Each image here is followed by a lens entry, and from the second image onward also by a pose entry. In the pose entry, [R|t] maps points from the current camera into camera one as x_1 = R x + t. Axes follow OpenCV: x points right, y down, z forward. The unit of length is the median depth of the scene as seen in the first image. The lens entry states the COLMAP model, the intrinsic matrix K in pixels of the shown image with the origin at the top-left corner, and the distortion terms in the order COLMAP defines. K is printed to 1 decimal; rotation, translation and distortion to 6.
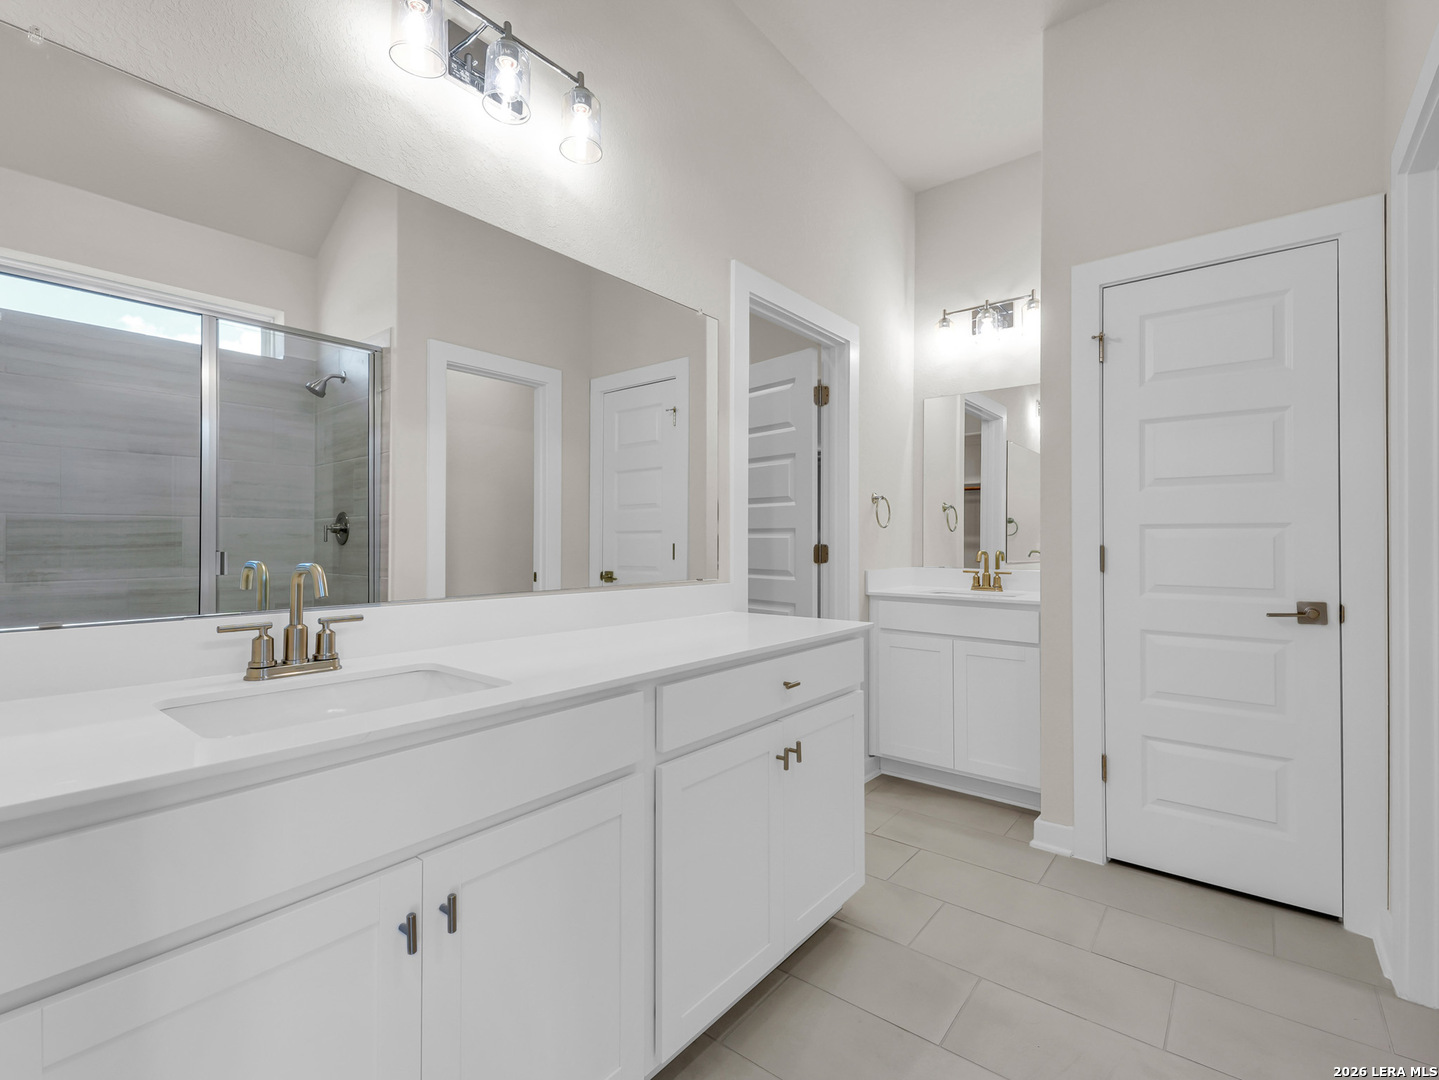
lens RADIAL K [[664.9, 0, 705.6], [0, 664.9, 532.3], [0, 0, 1]] dist [0.010237, -0.006699]
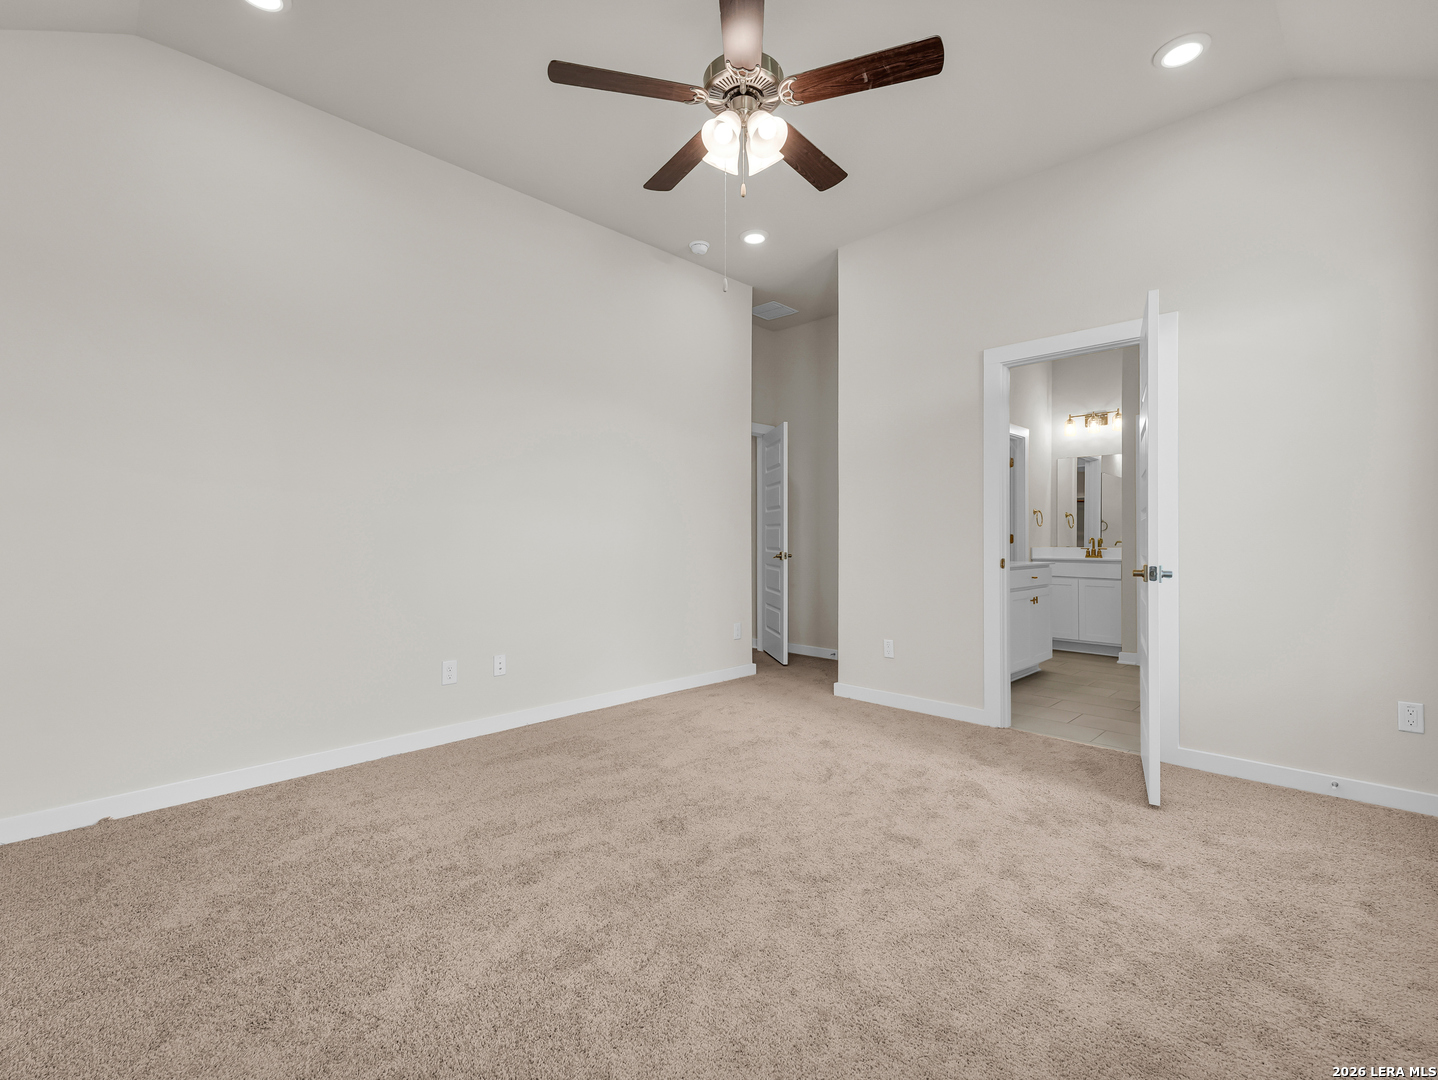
lens RADIAL K [[664.5, 0, 705.4], [0, 664.5, 535.4], [0, 0, 1]] dist [0.010237, -0.006699]
pose [[0.995640, -0.004475, -0.093166, -0.723553], [0.005257, 0.999953, 0.008140, -0.002684], [0.093126, -0.008595, 0.995617, -1.441906]]
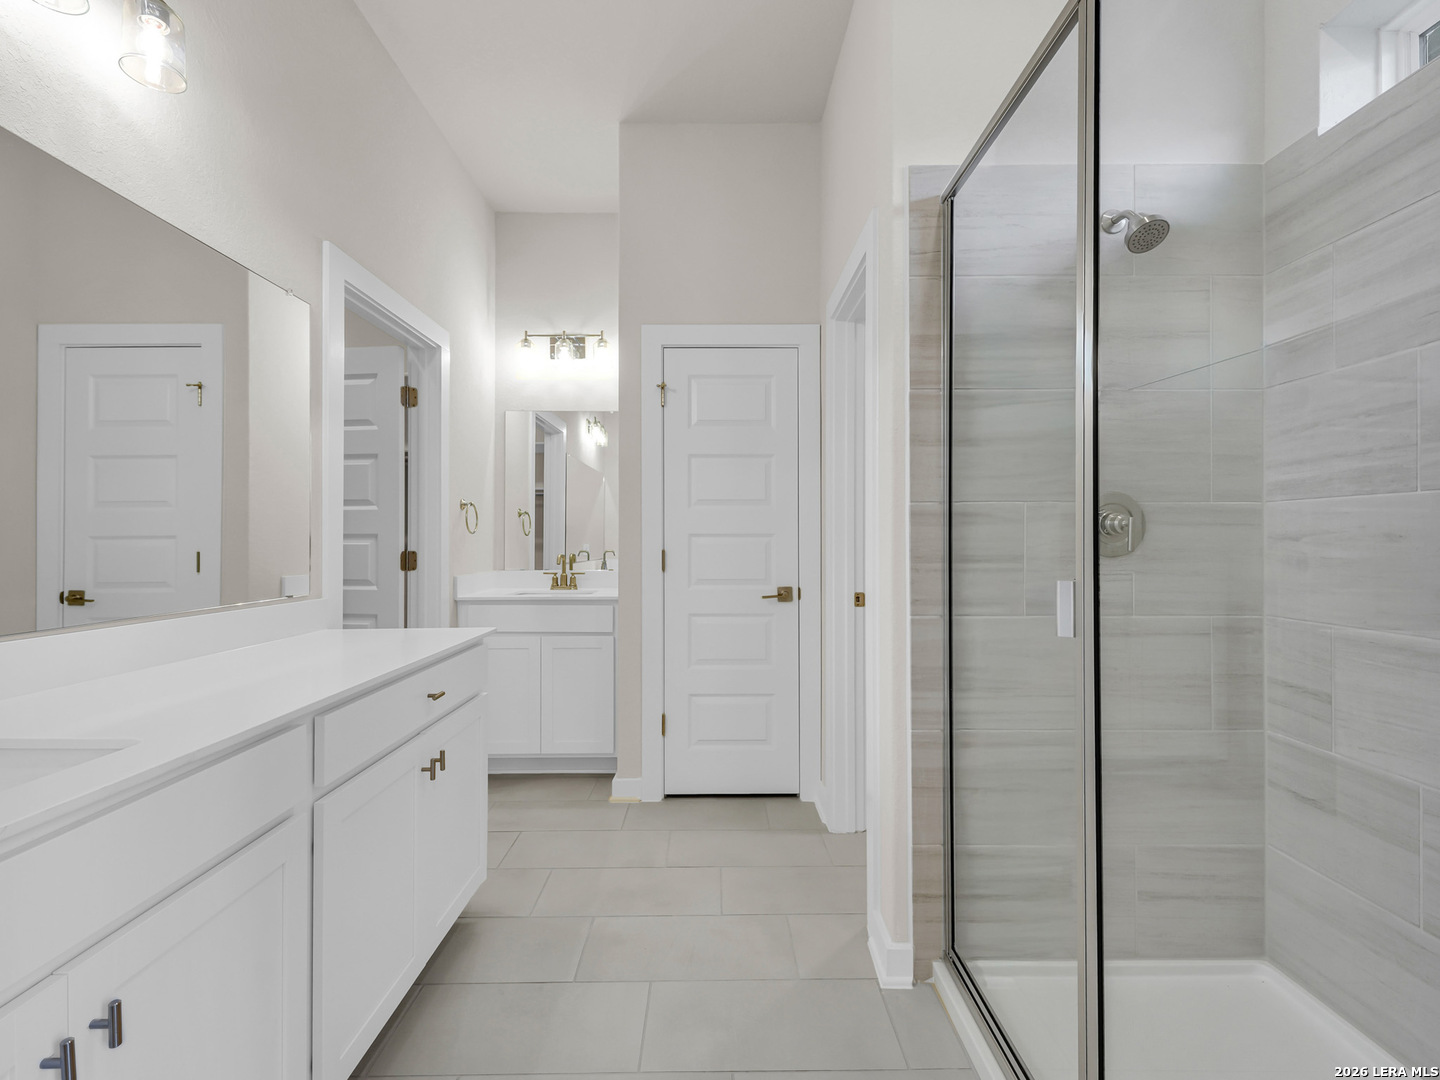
lens RADIAL K [[665.4, 0, 721.5], [0, 665.4, 530.4], [0, 0, 1]] dist [0.010237, -0.006699]
pose [[0.766503, 0.003018, 0.642233, -0.125589], [-0.003243, 0.999994, -0.000828, -0.016103], [-0.642232, -0.001448, 0.766509, -0.041215]]
